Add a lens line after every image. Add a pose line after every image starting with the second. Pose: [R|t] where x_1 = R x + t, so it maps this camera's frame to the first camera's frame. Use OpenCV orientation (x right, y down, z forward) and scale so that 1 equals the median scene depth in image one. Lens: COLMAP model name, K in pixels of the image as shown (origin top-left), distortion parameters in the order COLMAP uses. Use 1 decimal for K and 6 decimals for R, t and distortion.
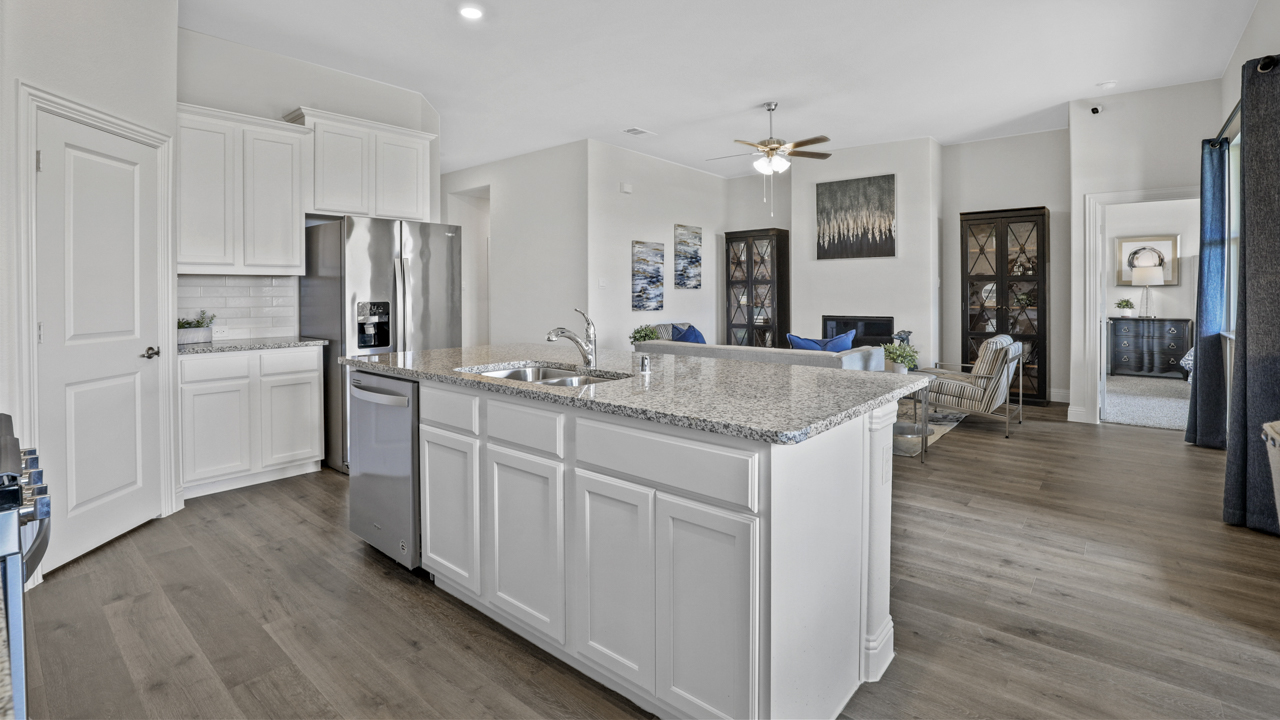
lens RADIAL K [[586.7, 0, 640.9], [0, 586.7, 294.1], [0, 0, 1]] dist [-0.033070, 0.006299]
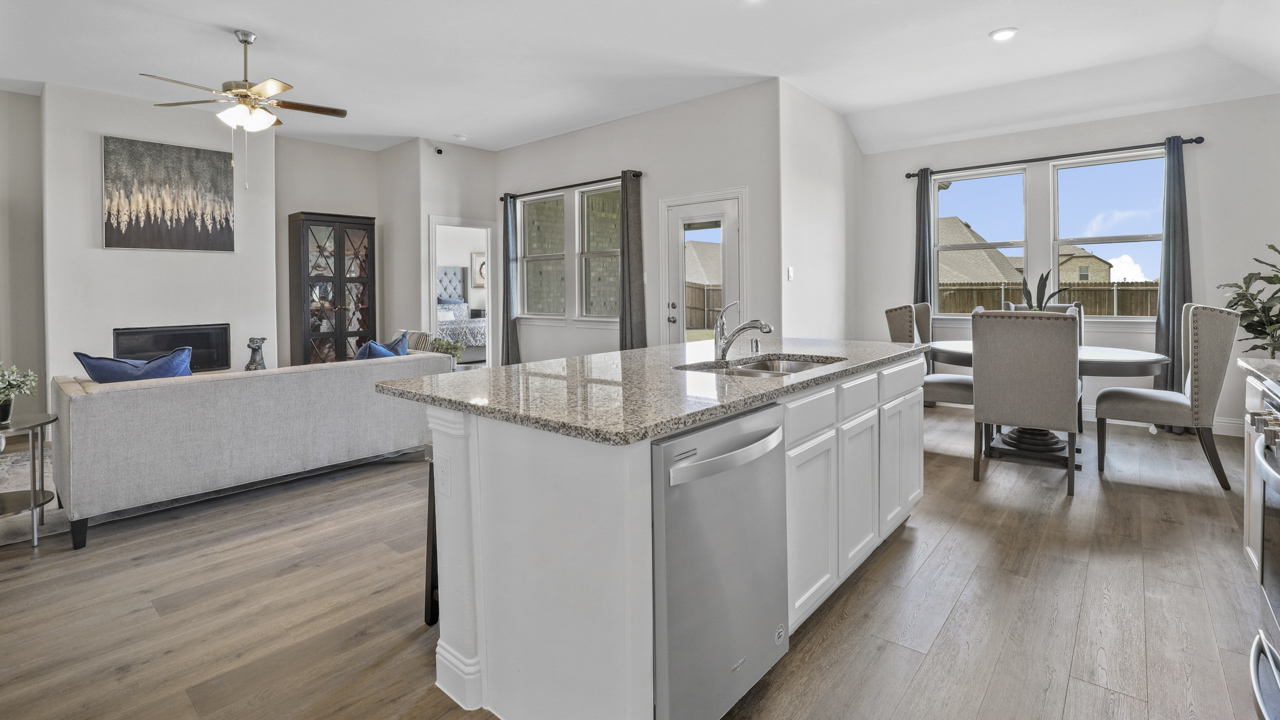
lens RADIAL K [[586.7, 0, 646.9], [0, 586.7, 290.9], [0, 0, 1]] dist [-0.033070, 0.006299]
pose [[0.002644, 0.000372, 0.999996, -0.379919], [0.014030, 0.999901, -0.000409, 0.001012], [-0.999898, 0.014031, 0.002639, 0.386108]]
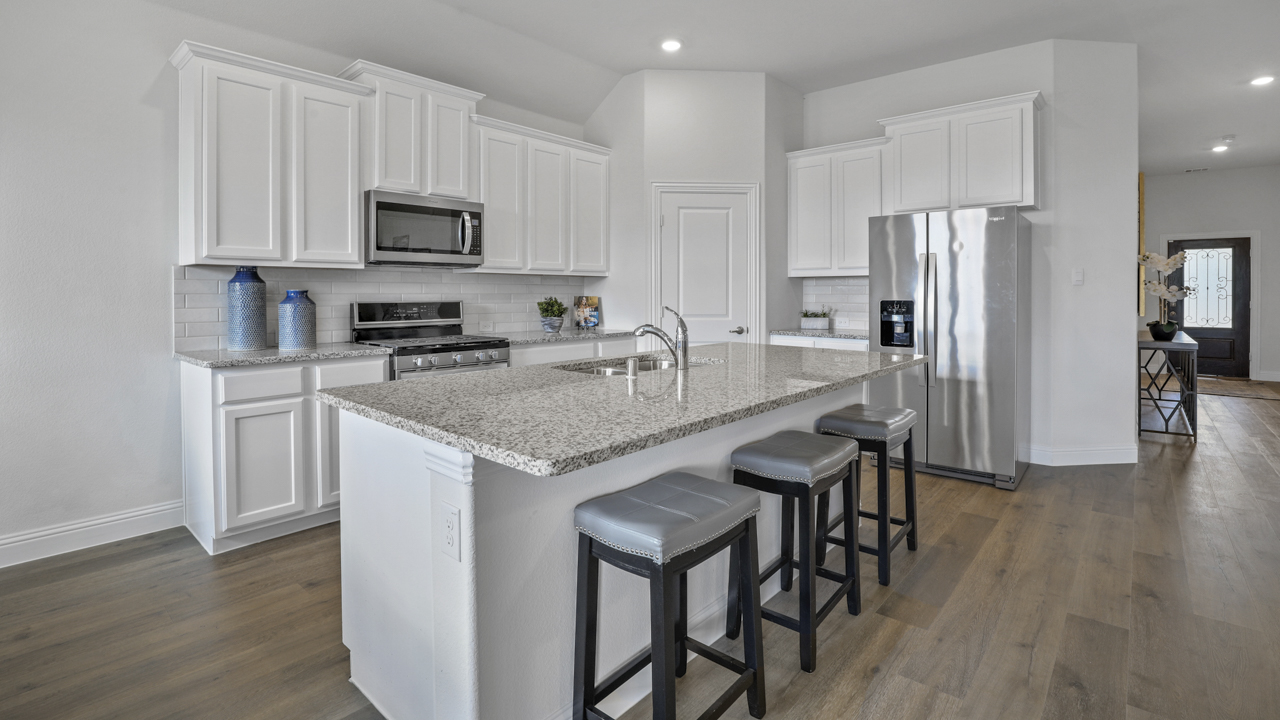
lens RADIAL K [[586.7, 0, 645.5], [0, 586.7, 296.9], [0, 0, 1]] dist [-0.033070, 0.006299]
pose [[-0.005913, 0.011960, -0.999911, 0.296159], [-0.004028, 0.999920, 0.011984, -0.001406], [0.999974, 0.004098, -0.005865, 0.325412]]
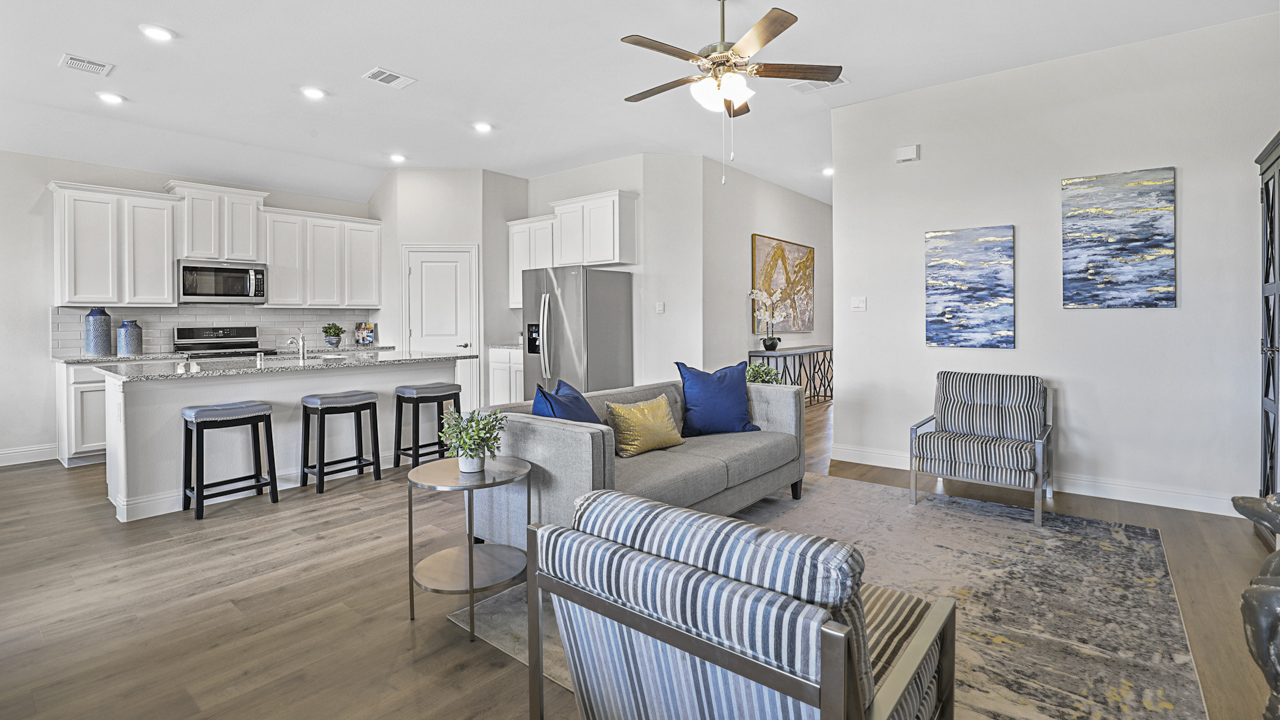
lens RADIAL K [[586.7, 0, 644.3], [0, 586.7, 321.2], [0, 0, 1]] dist [-0.033070, 0.006299]
pose [[0.026365, 0.010493, -0.999597, 0.608396], [0.002741, 0.999940, 0.010569, -0.005012], [0.999649, -0.003019, 0.026334, 0.697657]]
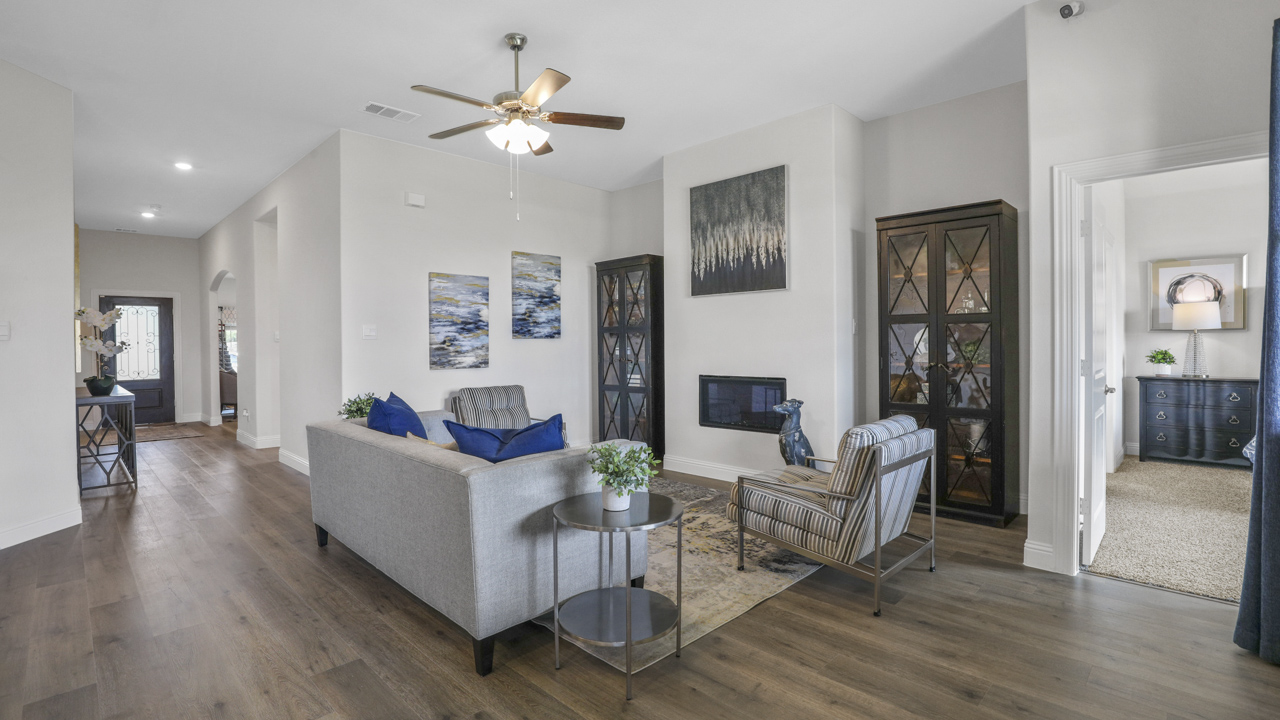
lens RADIAL K [[586.7, 0, 640.4], [0, 586.7, 350.1], [0, 0, 1]] dist [-0.033070, 0.006299]
pose [[0.997119, -0.004461, -0.075724, 0.306835], [0.005245, 0.999935, 0.010153, -0.001324], [0.075674, -0.010521, 0.997077, 0.303762]]
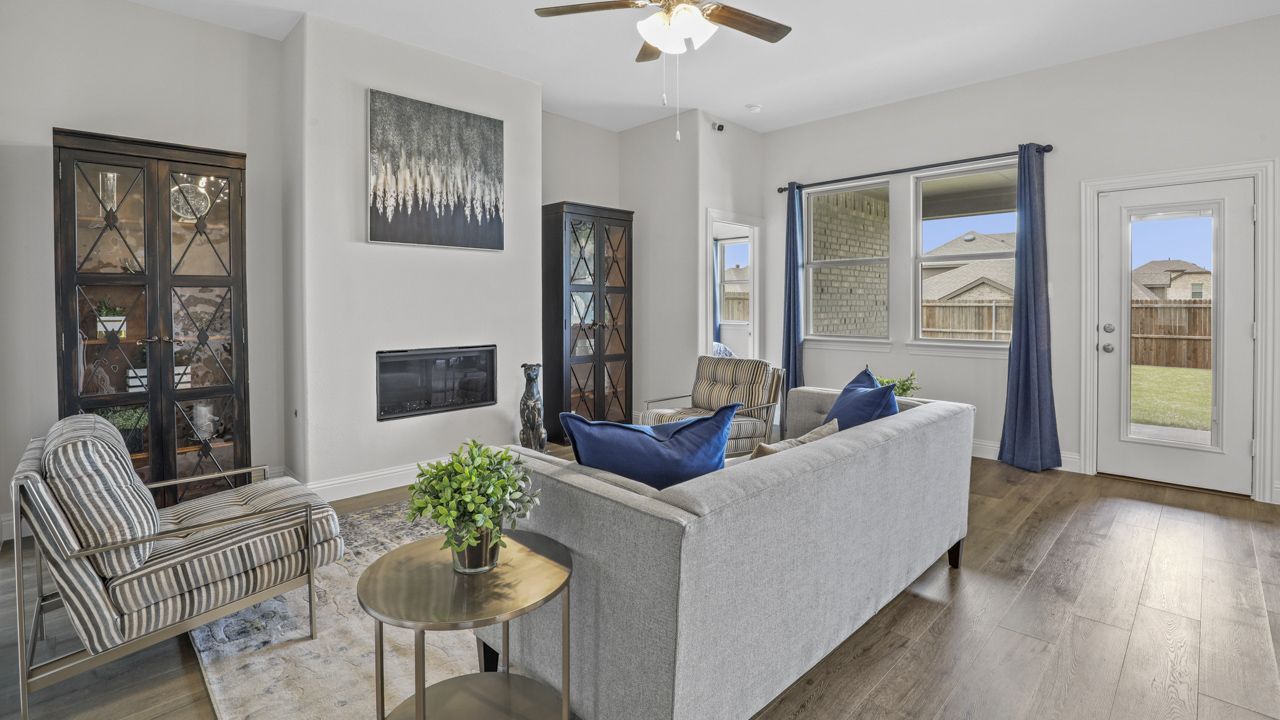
lens RADIAL K [[586.7, 0, 650.9], [0, 586.7, 302.8], [0, 0, 1]] dist [-0.033070, 0.006299]
pose [[0.079125, 0.002508, 0.996862, -0.182765], [0.002888, 0.999992, -0.002745, -0.004153], [-0.996860, 0.003096, 0.079117, 0.755957]]
